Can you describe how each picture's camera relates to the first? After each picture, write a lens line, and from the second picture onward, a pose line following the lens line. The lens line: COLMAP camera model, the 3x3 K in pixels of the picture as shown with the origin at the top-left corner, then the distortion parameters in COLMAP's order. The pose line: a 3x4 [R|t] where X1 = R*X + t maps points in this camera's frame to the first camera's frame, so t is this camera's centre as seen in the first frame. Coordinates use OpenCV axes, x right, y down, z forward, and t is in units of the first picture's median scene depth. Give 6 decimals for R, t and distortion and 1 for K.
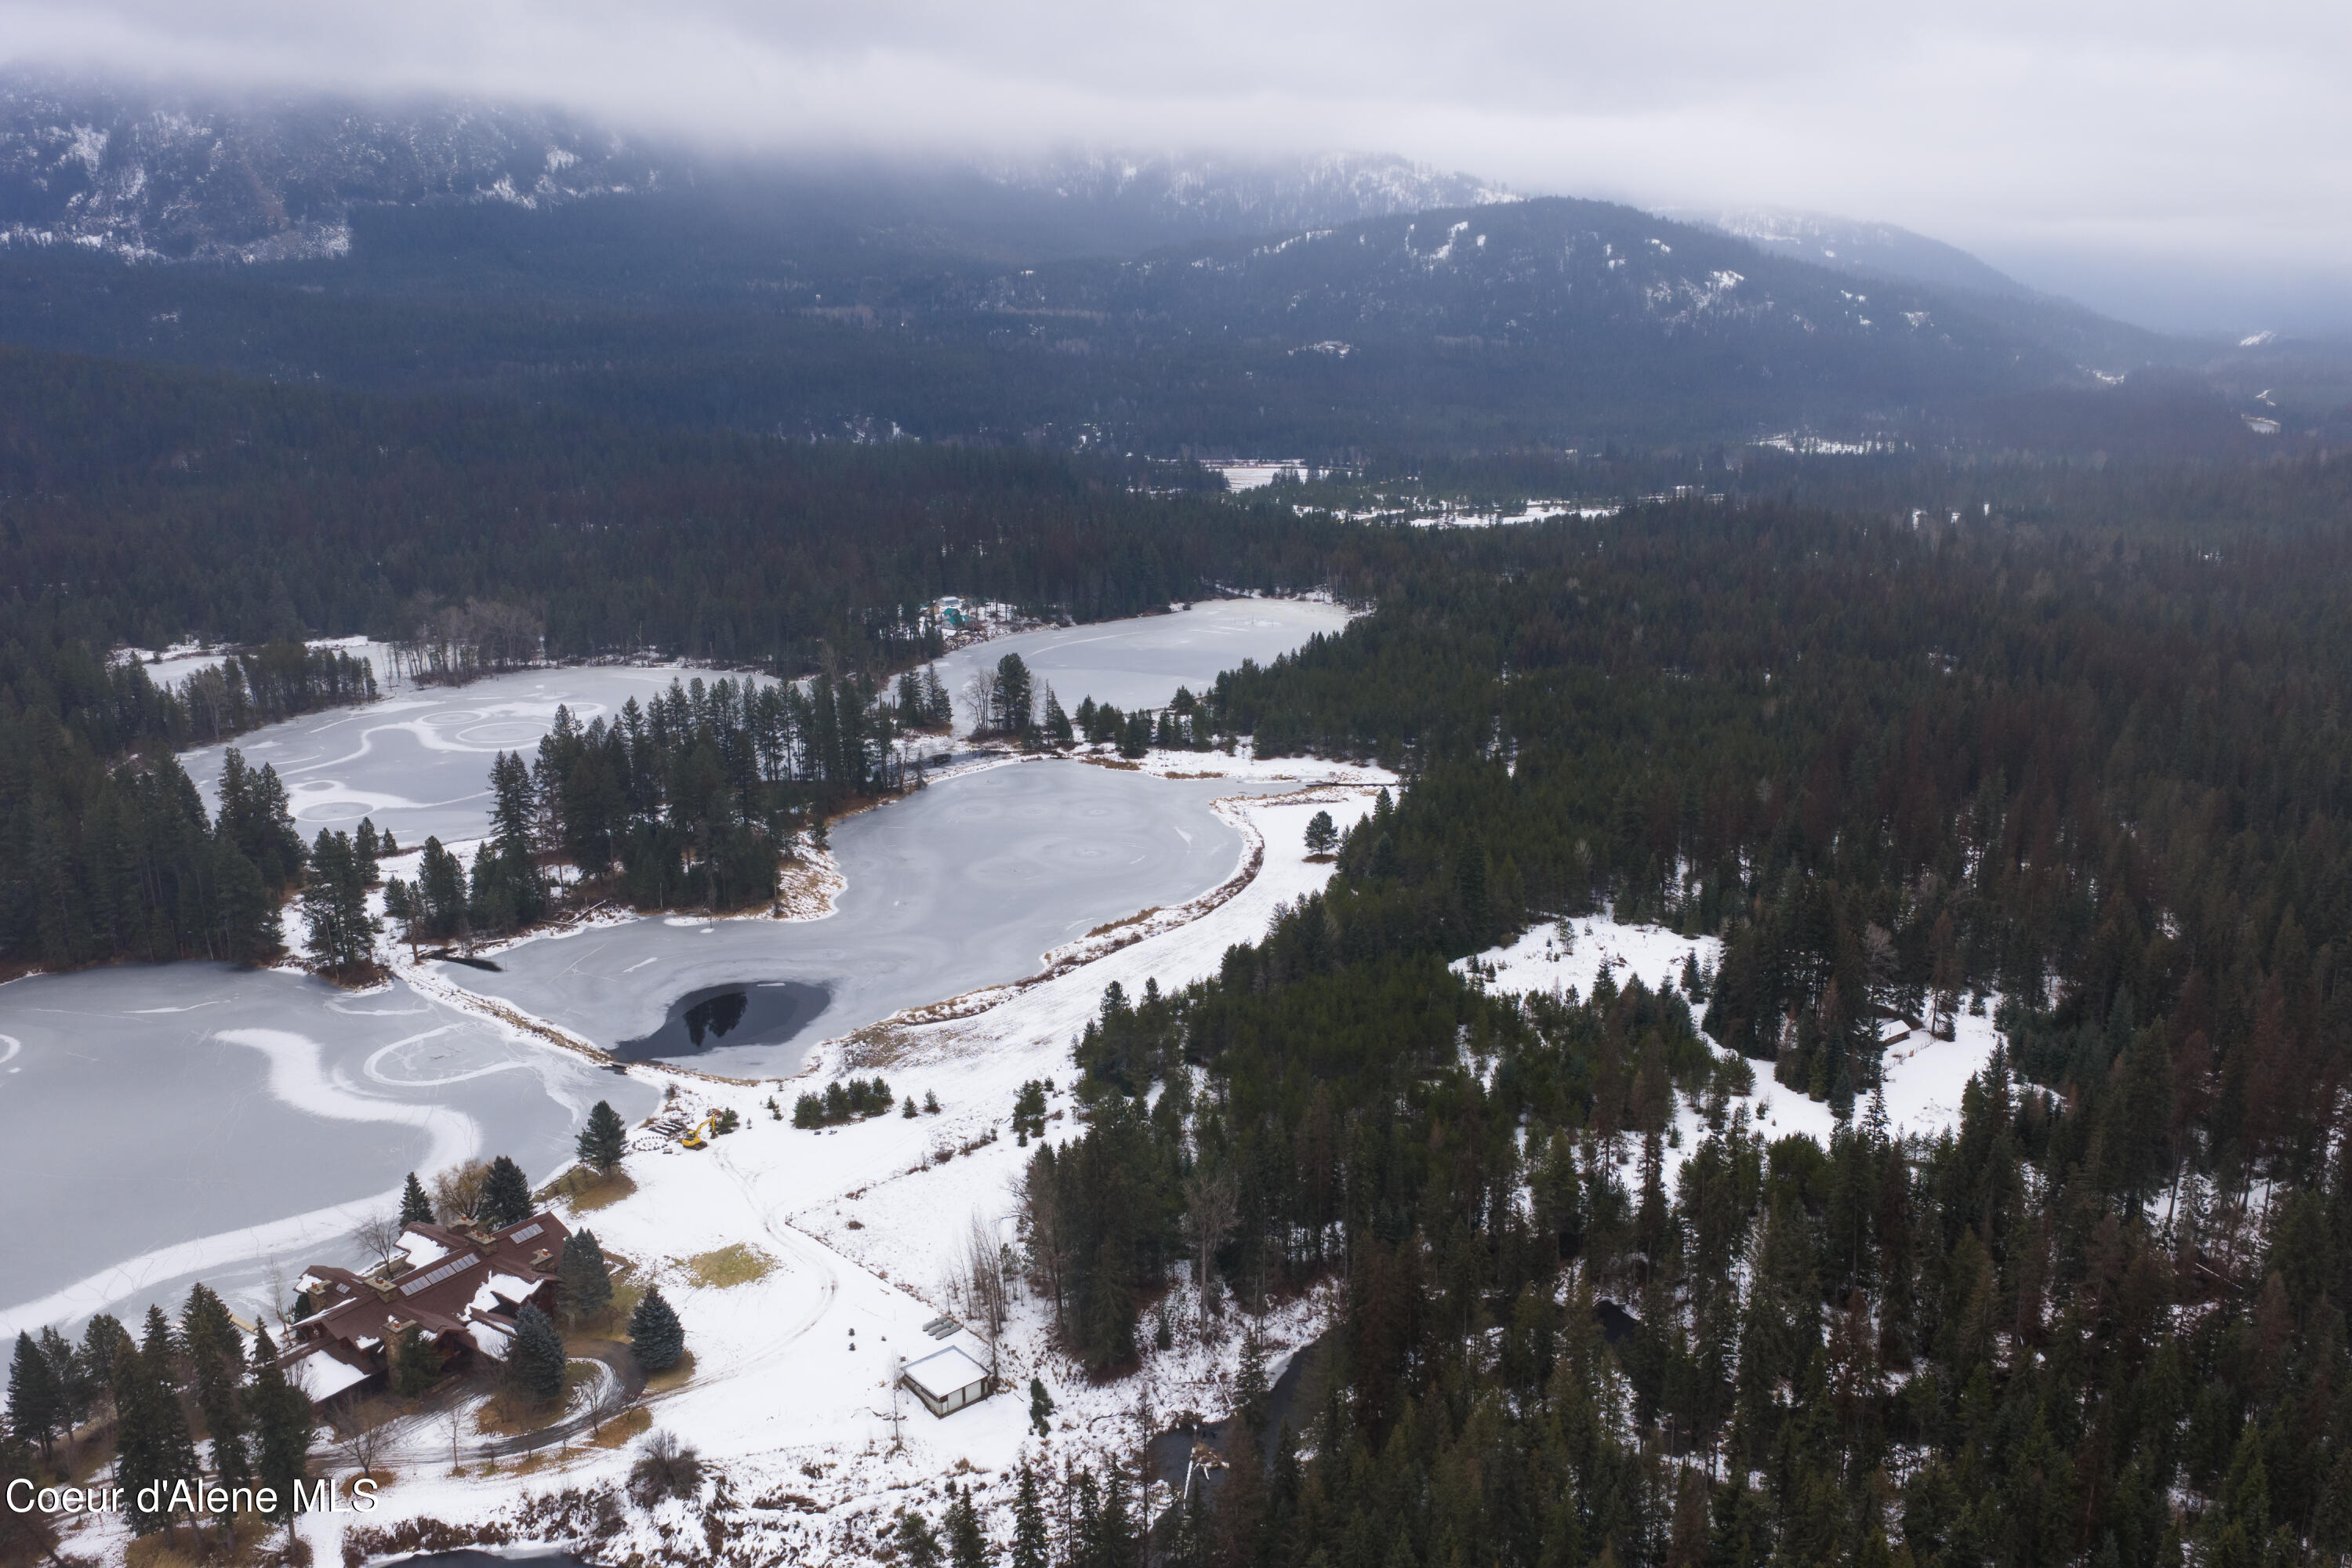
lens RADIAL K [[1935.1, 0, 1189.5], [0, 1935.1, 789.5], [0, 0, 1]] dist [0.019665, -0.027283]
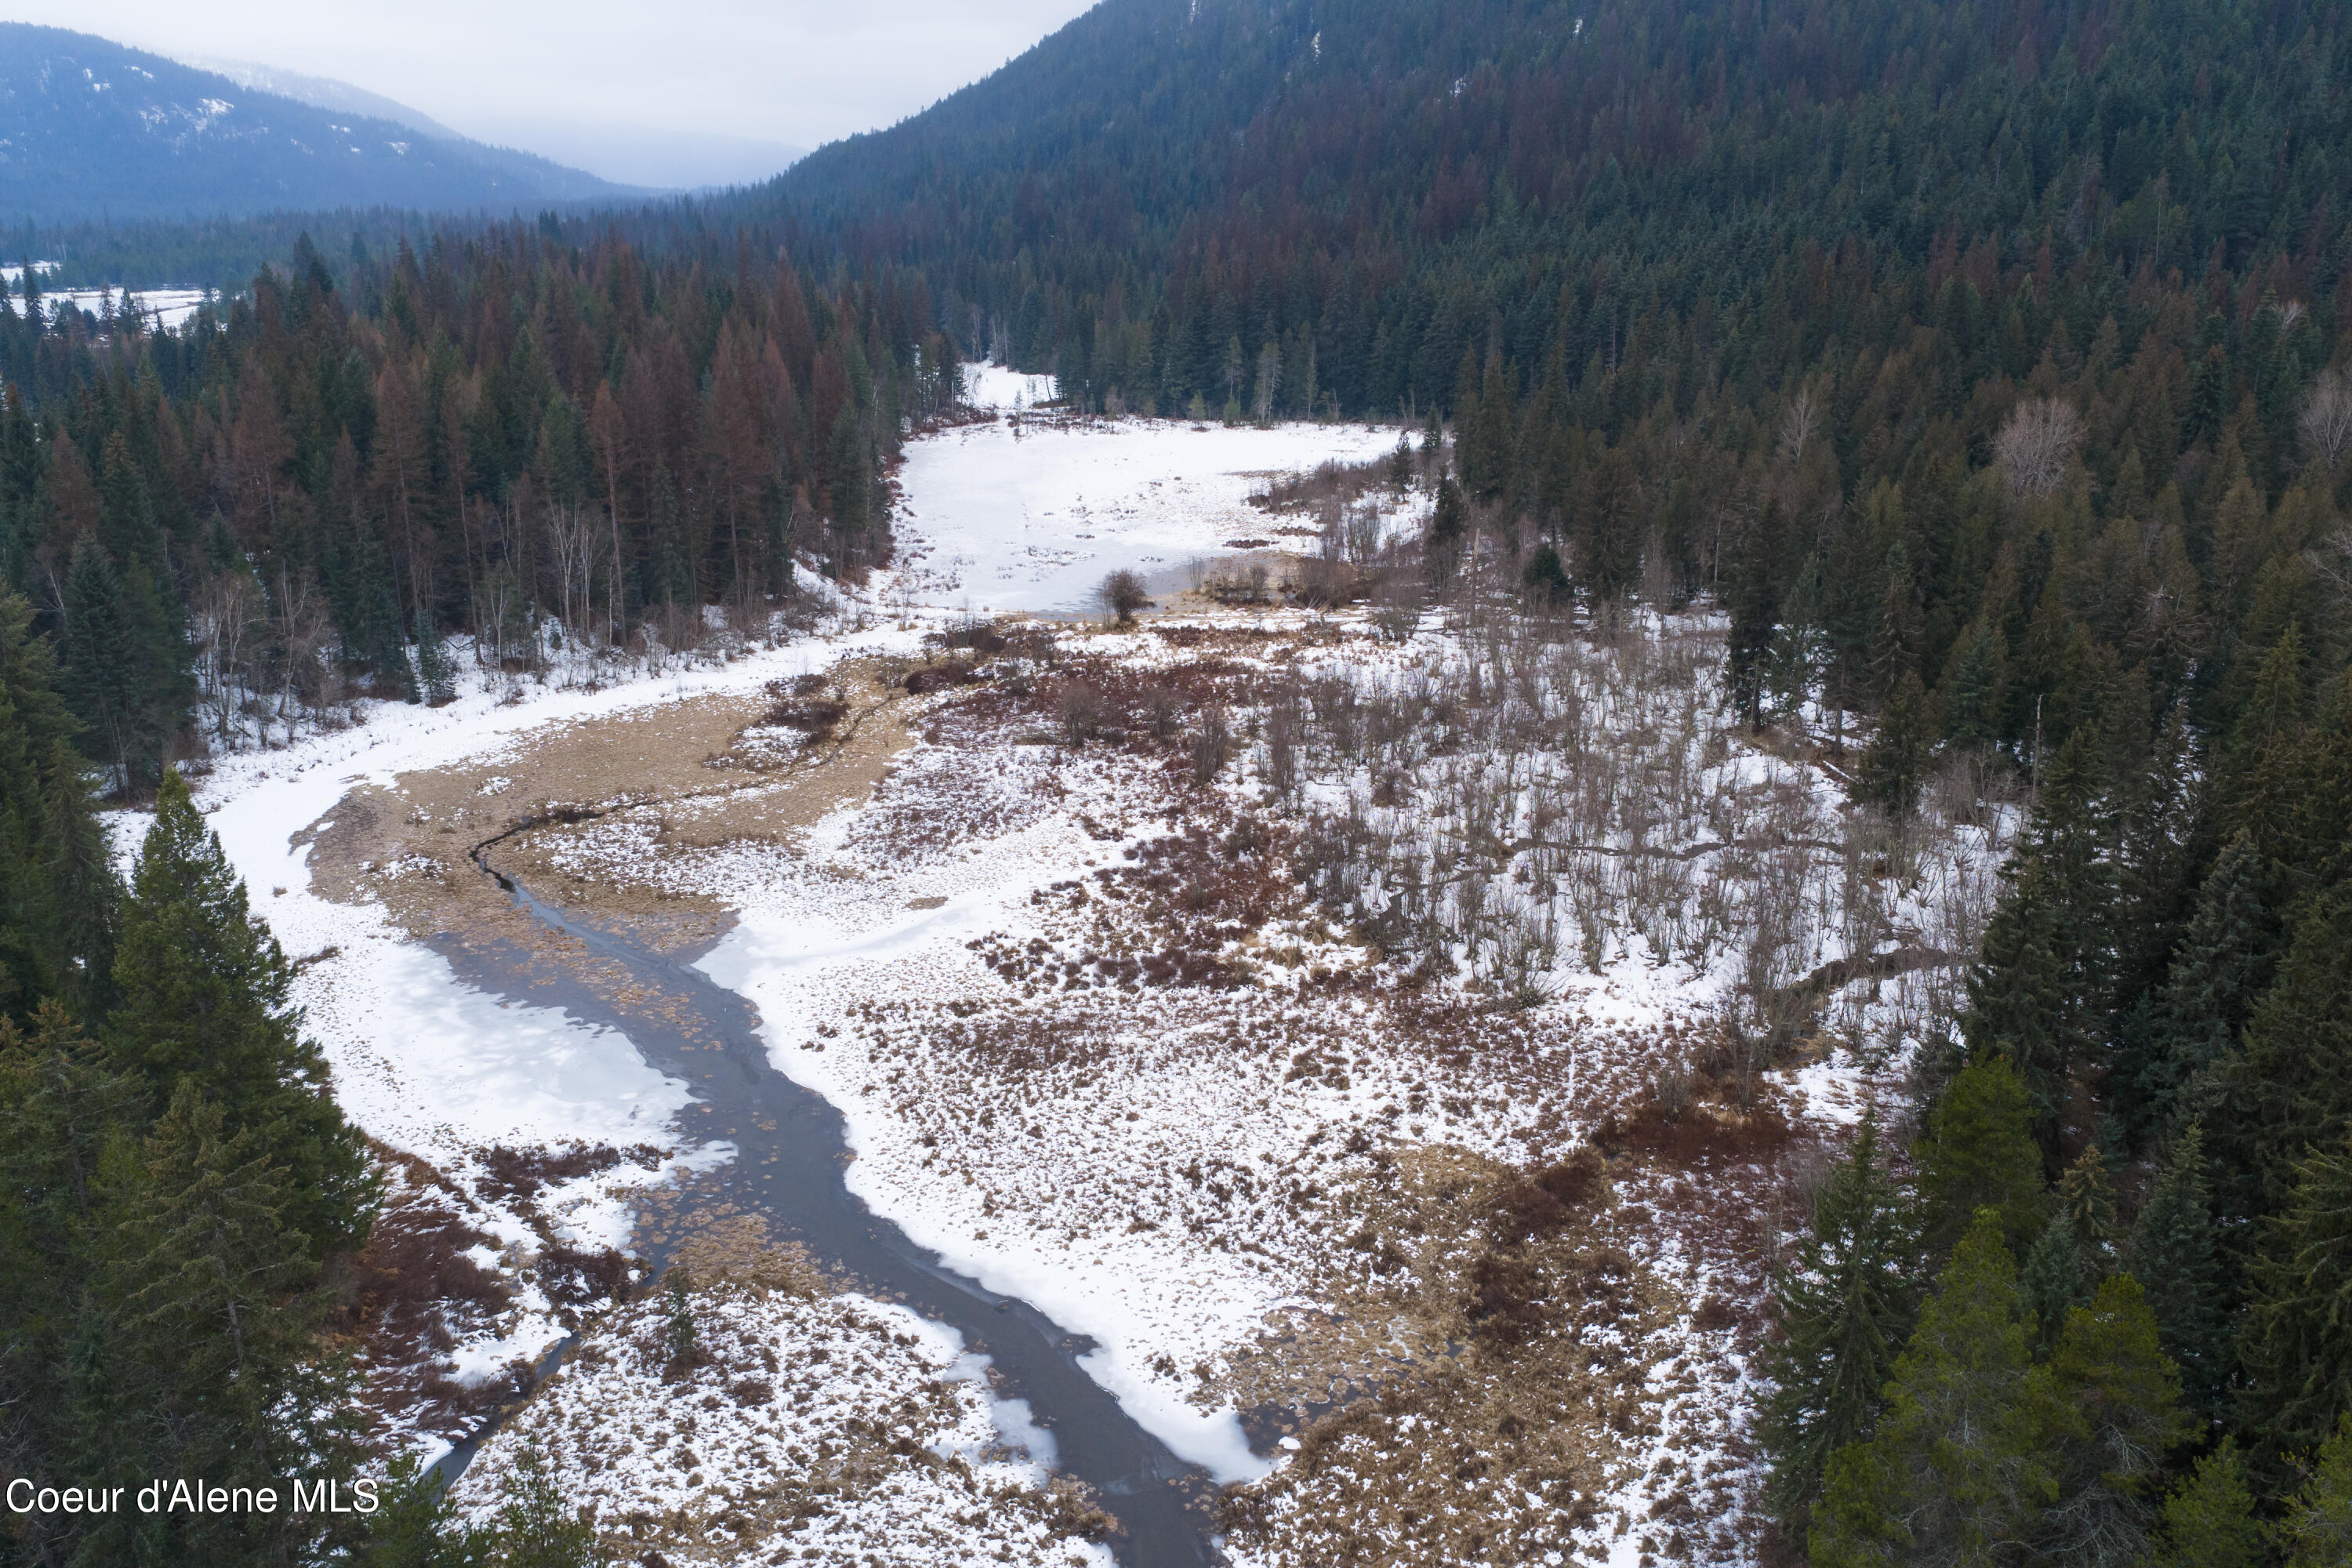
lens RADIAL K [[1935.1, 0, 1187.6], [0, 1935.1, 784.2], [0, 0, 1]] dist [0.019665, -0.027283]
pose [[0.739239, -0.203772, 0.641874, -0.105778], [0.172110, 0.978637, 0.112466, 0.086468], [-0.651079, 0.027334, 0.758518, -0.172937]]
